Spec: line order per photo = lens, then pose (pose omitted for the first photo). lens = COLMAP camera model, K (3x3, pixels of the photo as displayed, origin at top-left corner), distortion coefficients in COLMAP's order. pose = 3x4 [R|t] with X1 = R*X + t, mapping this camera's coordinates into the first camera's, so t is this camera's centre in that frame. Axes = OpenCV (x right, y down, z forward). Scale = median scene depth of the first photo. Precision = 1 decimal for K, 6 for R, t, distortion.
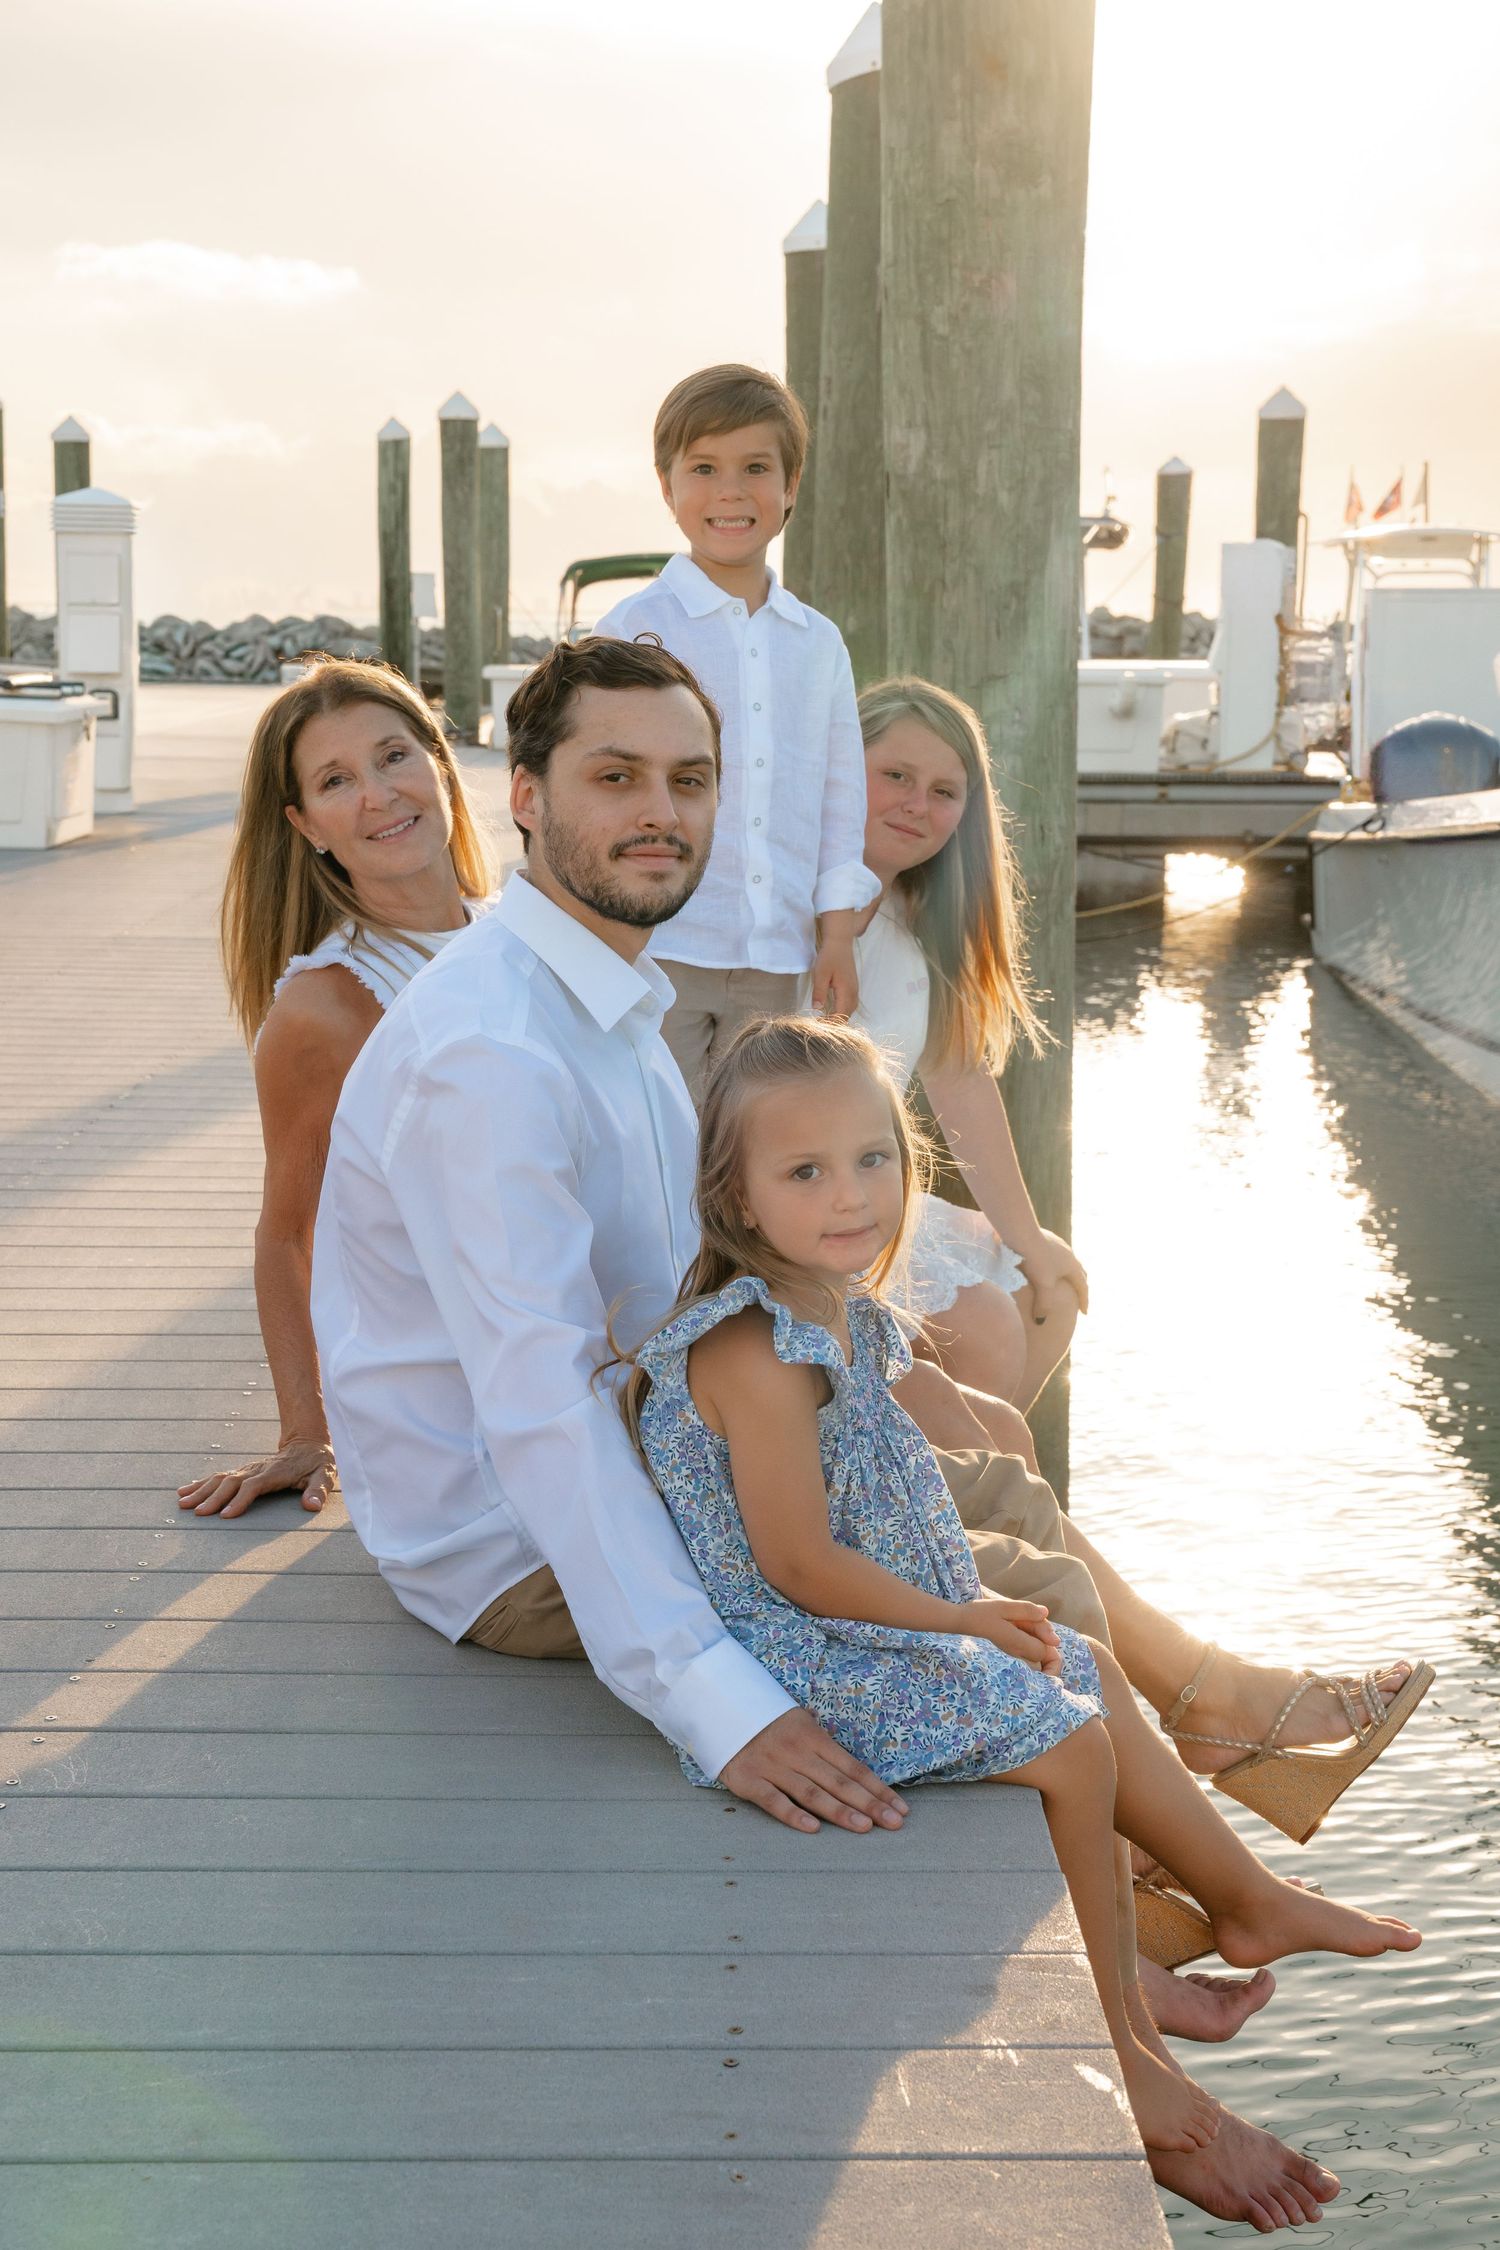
lens RADIAL K [[3292.7, 0, 747.9], [0, 3292.7, 1118.1], [0, 0, 1]] dist [0.120544, 0.000000]
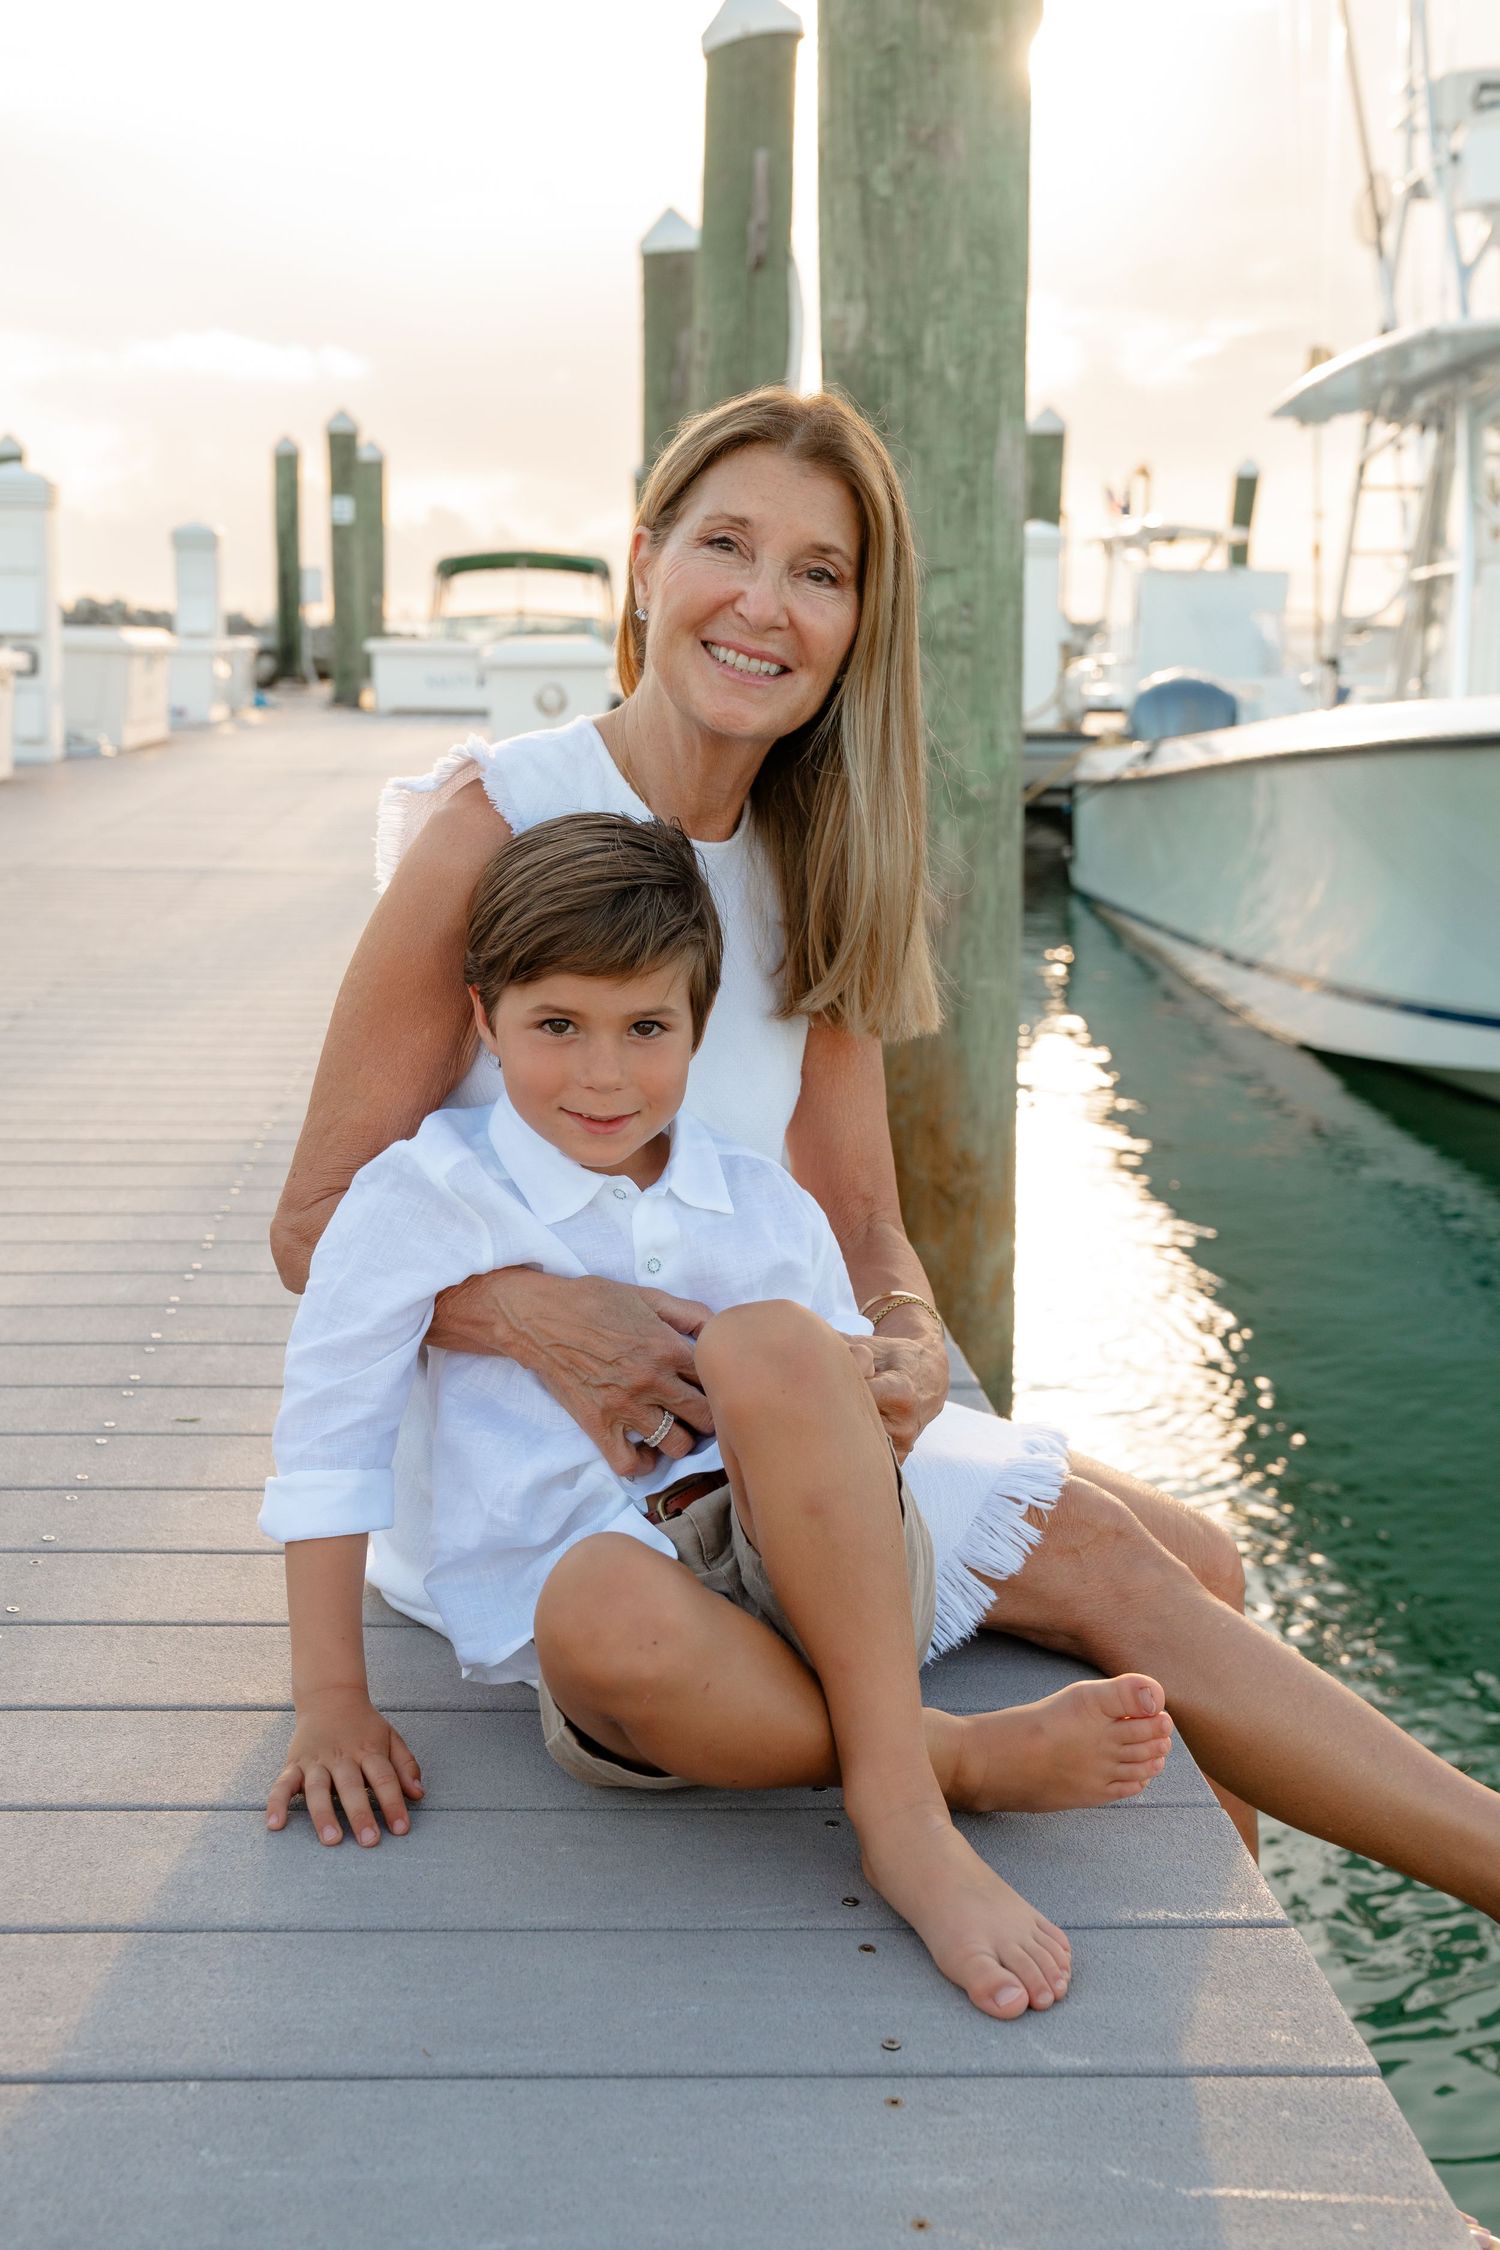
lens RADIAL K [[2645.2, 0, 679.2], [0, 2645.2, 1088.5], [0, 0, 1]] dist [0.061902, 0.000000]
pose [[0.999242, -0.006868, 0.038308, -0.028296], [0.006008, 0.999728, 0.022523, -0.005502], [-0.038453, -0.022276, 0.999012, 0.257162]]
